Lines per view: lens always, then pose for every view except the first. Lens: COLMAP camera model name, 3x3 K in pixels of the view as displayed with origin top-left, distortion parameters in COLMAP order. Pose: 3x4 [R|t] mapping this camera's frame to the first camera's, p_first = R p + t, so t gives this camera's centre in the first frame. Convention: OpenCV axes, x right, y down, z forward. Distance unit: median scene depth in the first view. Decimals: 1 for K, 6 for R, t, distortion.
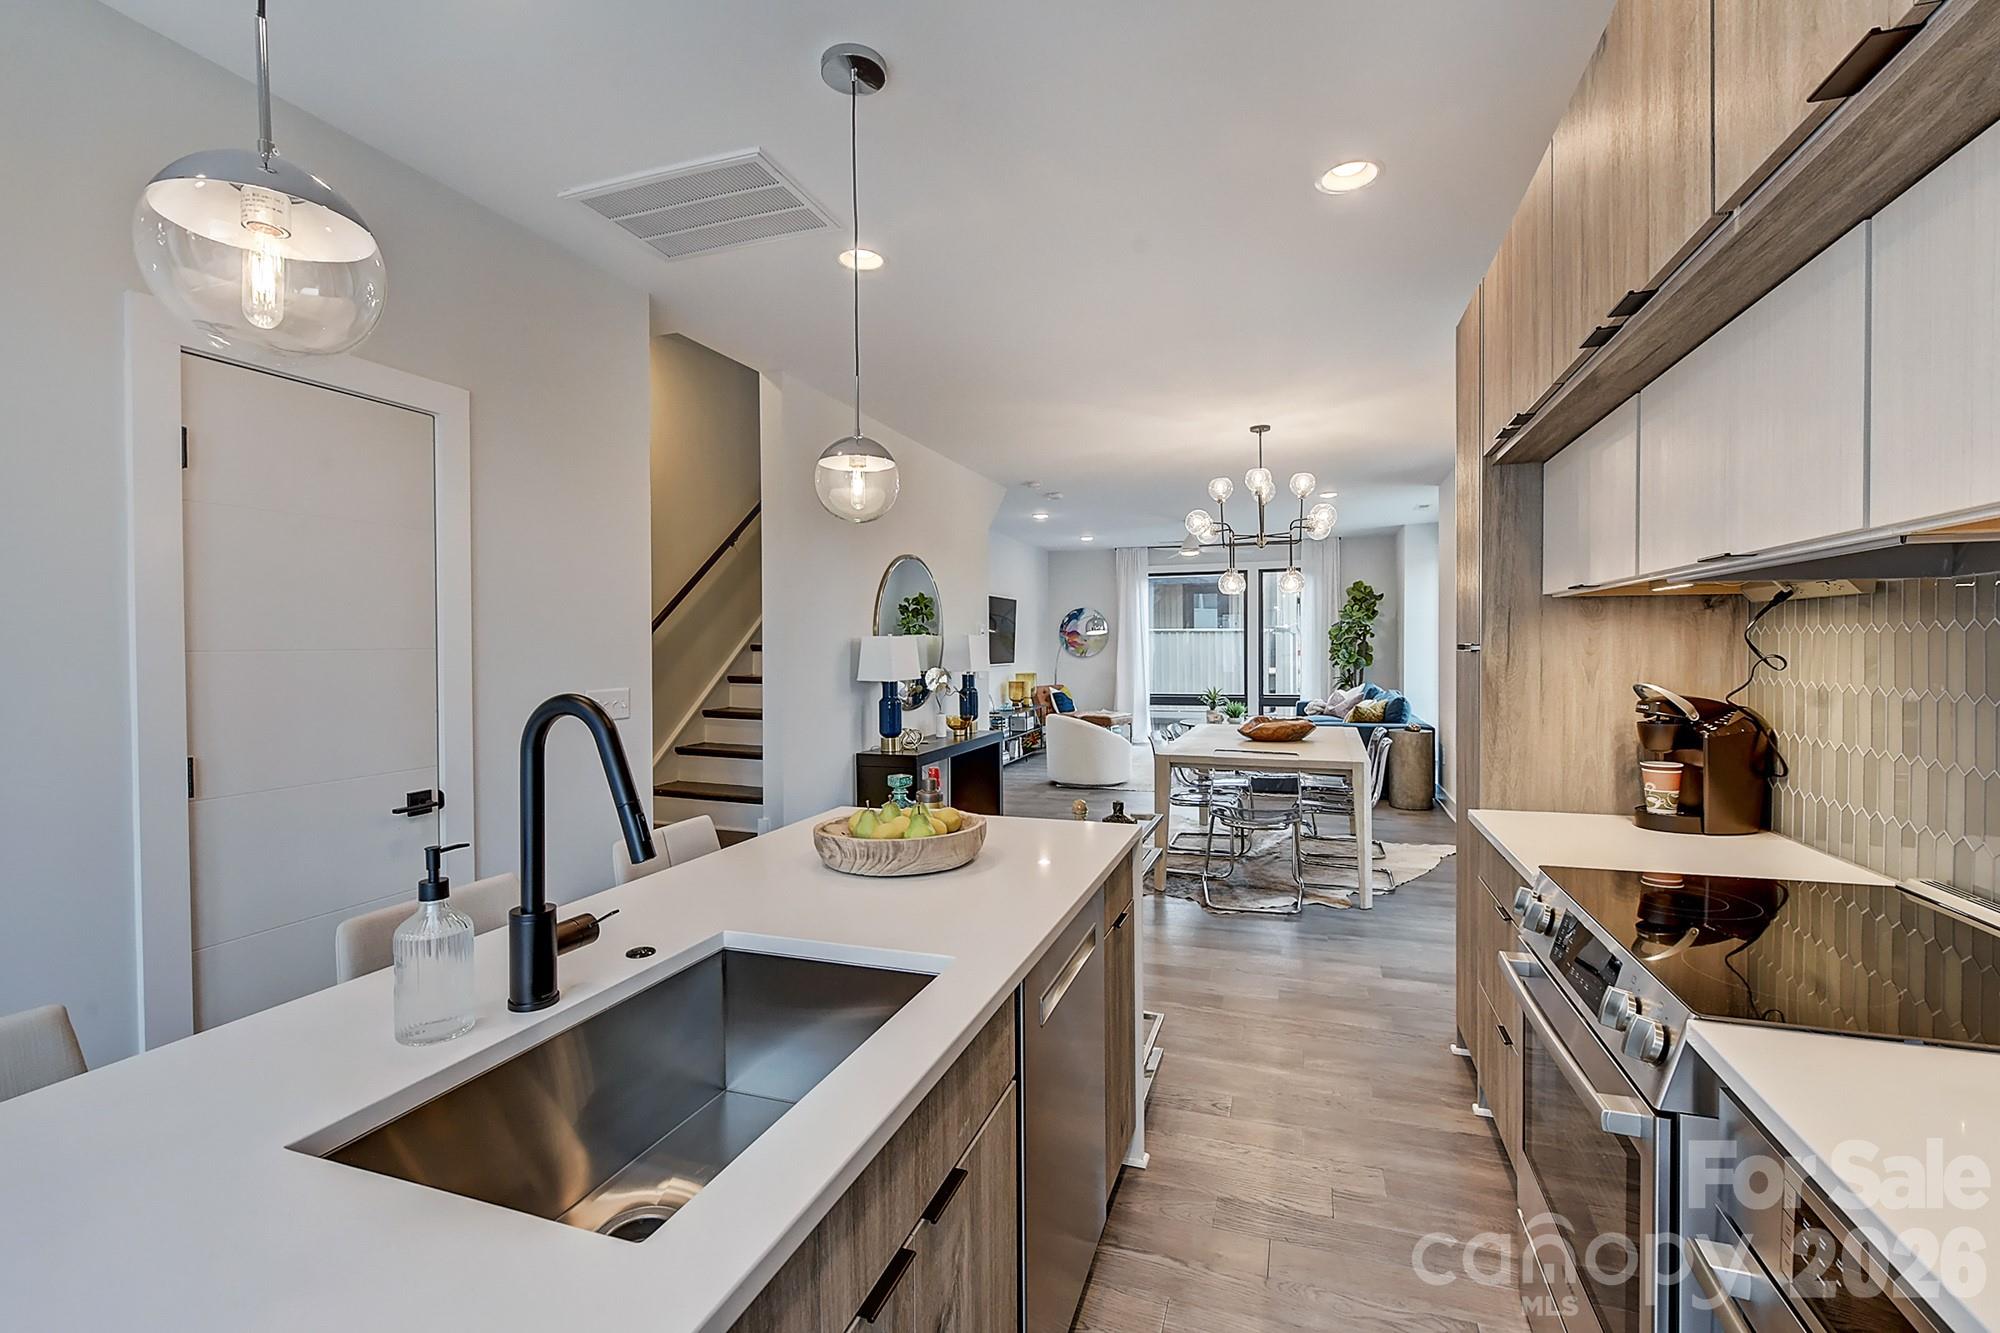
lens RADIAL K [[855.9, 0, 997.7], [0, 855.9, 654.3], [0, 0, 1]] dist [-0.002102, -0.000449]
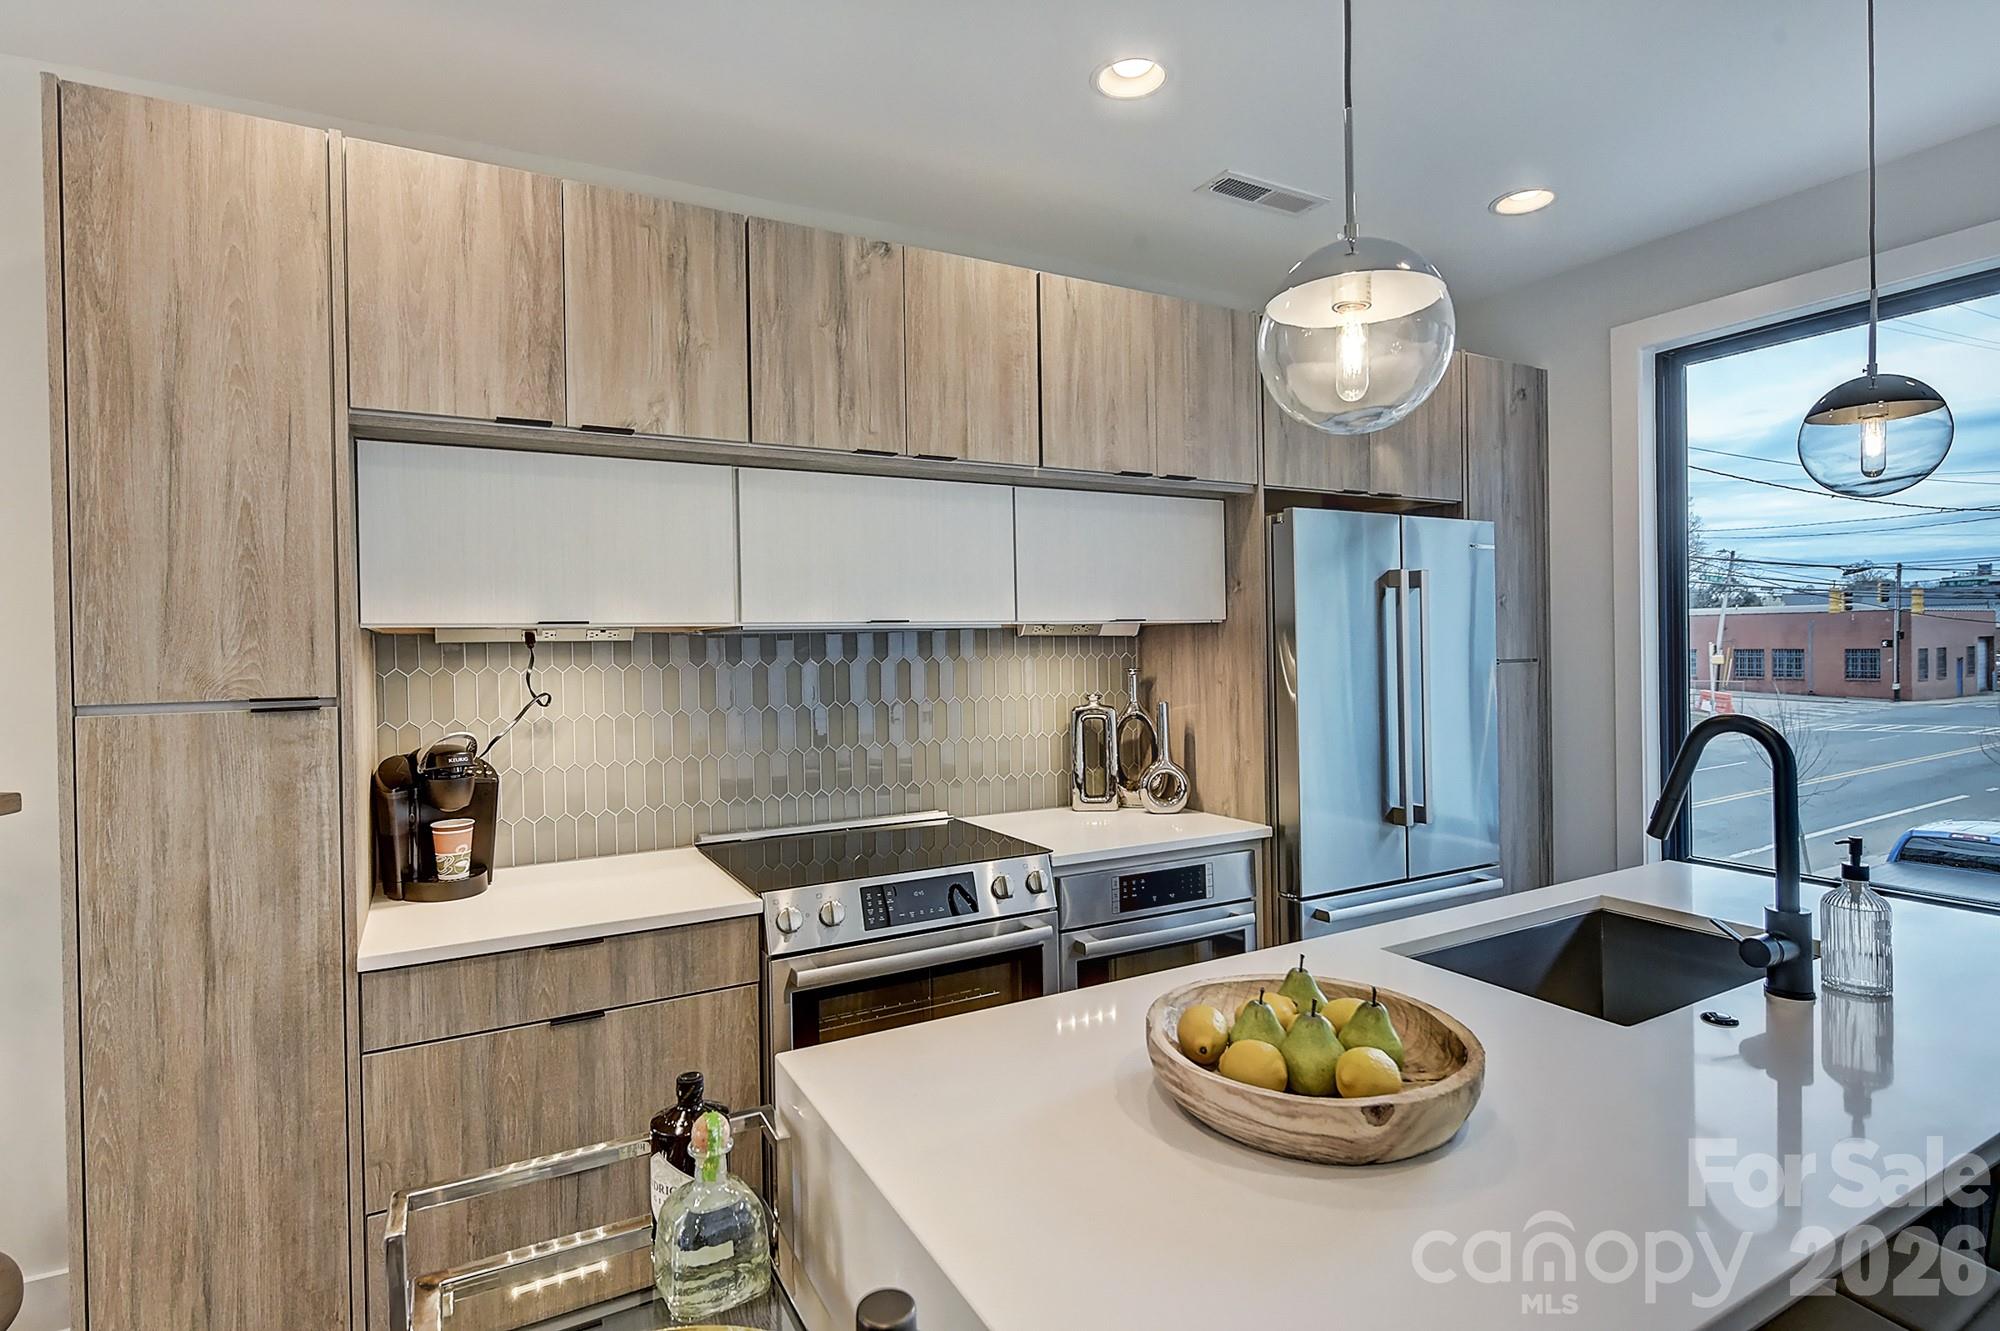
lens RADIAL K [[999.6, 0, 1002.2], [0, 999.6, 651.3], [0, 0, 1]] dist [0.001355, -0.000297]
pose [[-0.749610, 0.015117, 0.661707, -0.068586], [0.029058, 0.999527, 0.010084, -0.008877], [-0.661242, 0.026787, -0.749694, 0.278947]]
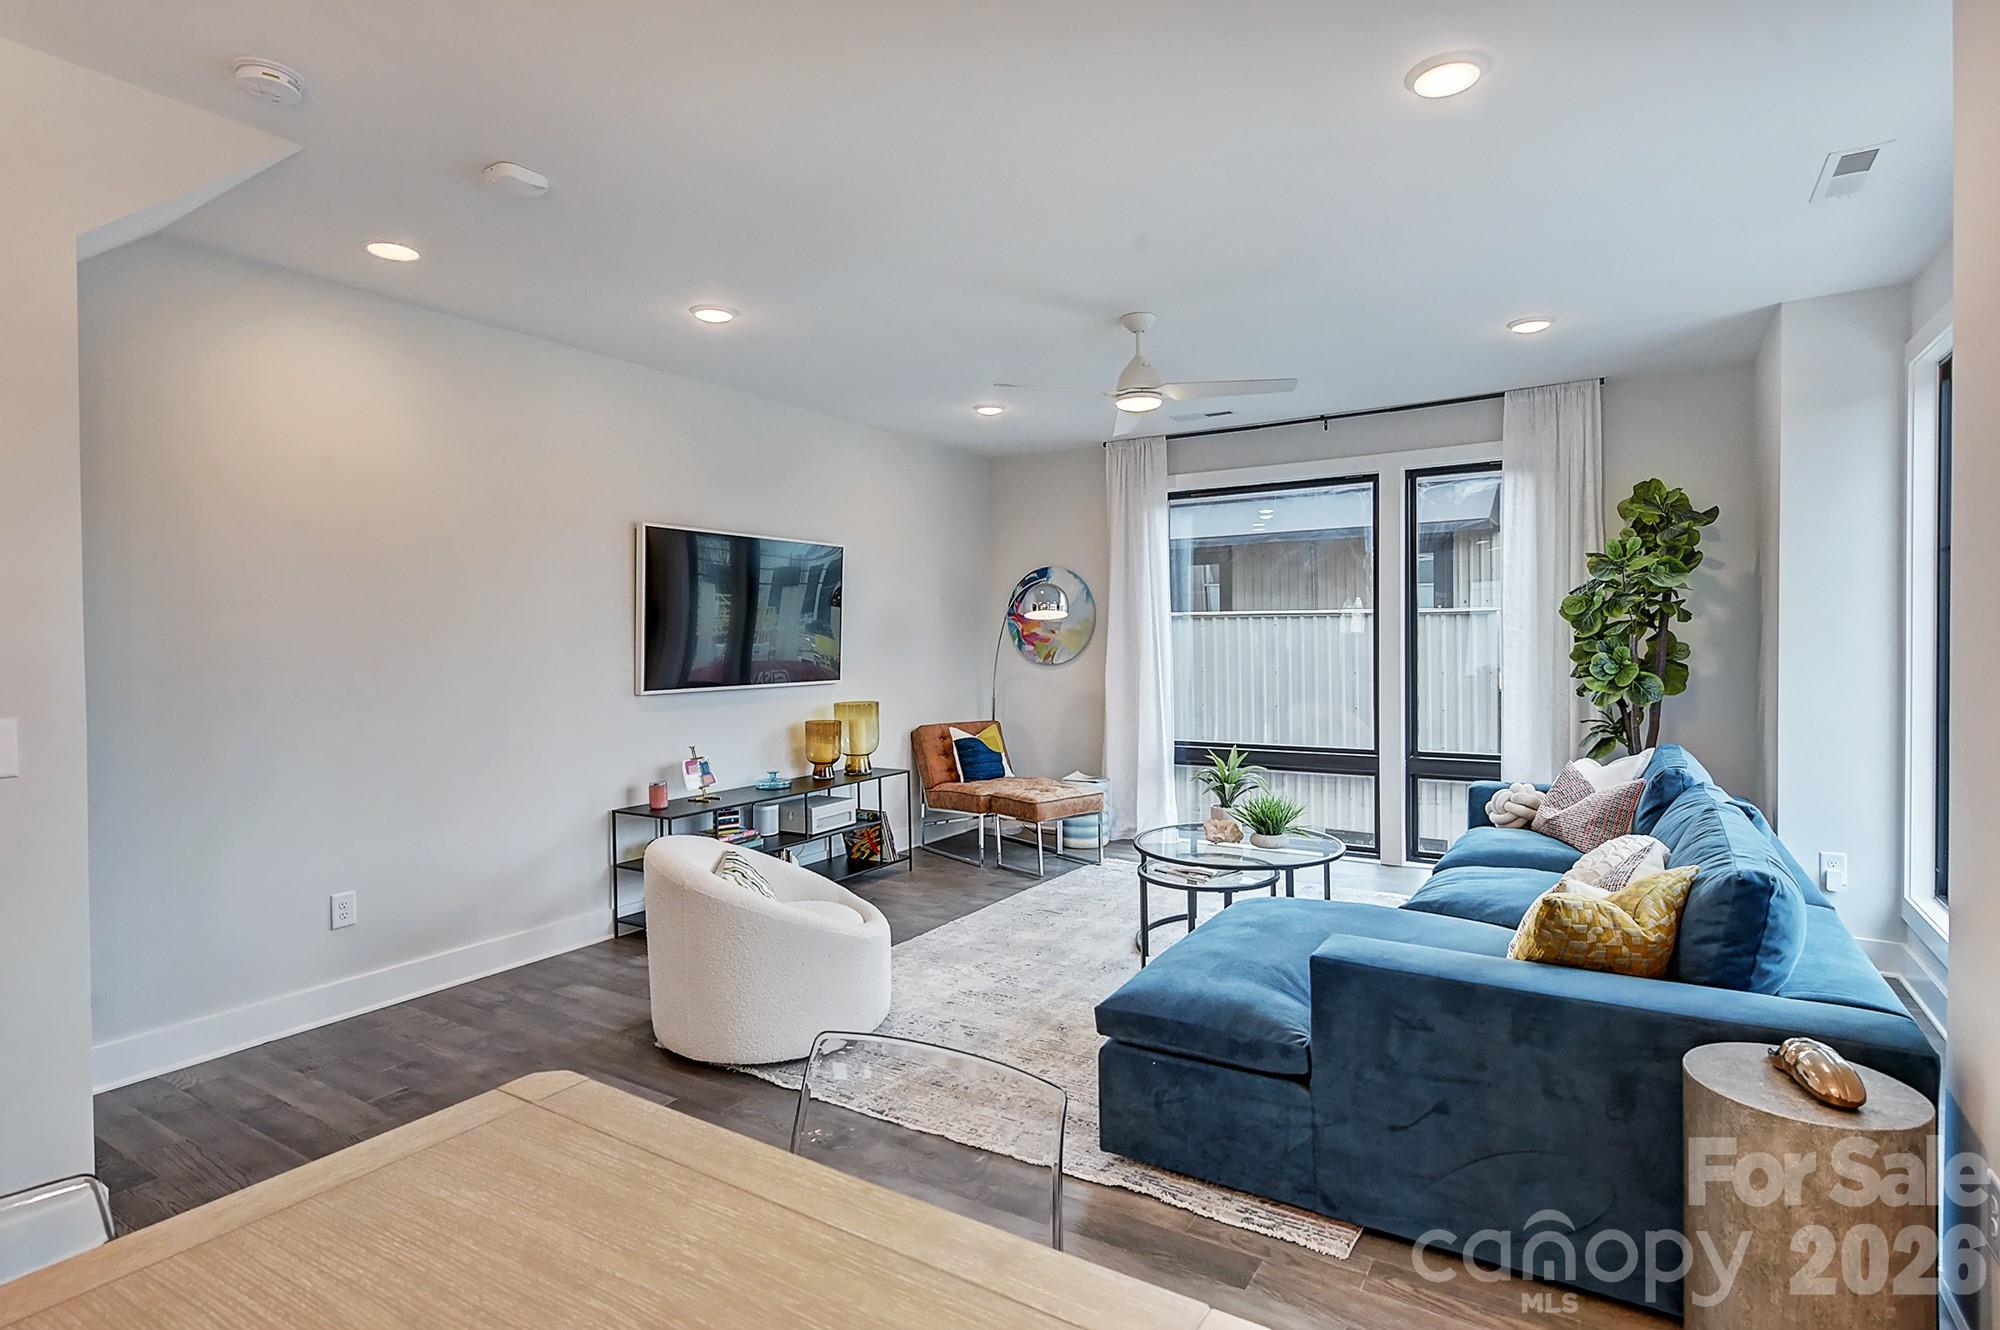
lens RADIAL K [[999.6, 0, 1002.2], [0, 999.6, 650.8], [0, 0, 1]] dist [0.001355, -0.000297]
pose [[0.975703, 0.000106, -0.219095, 0.234122], [0.000709, 0.999993, 0.003640, -0.008120], [0.219094, -0.003707, 0.975697, 0.488608]]
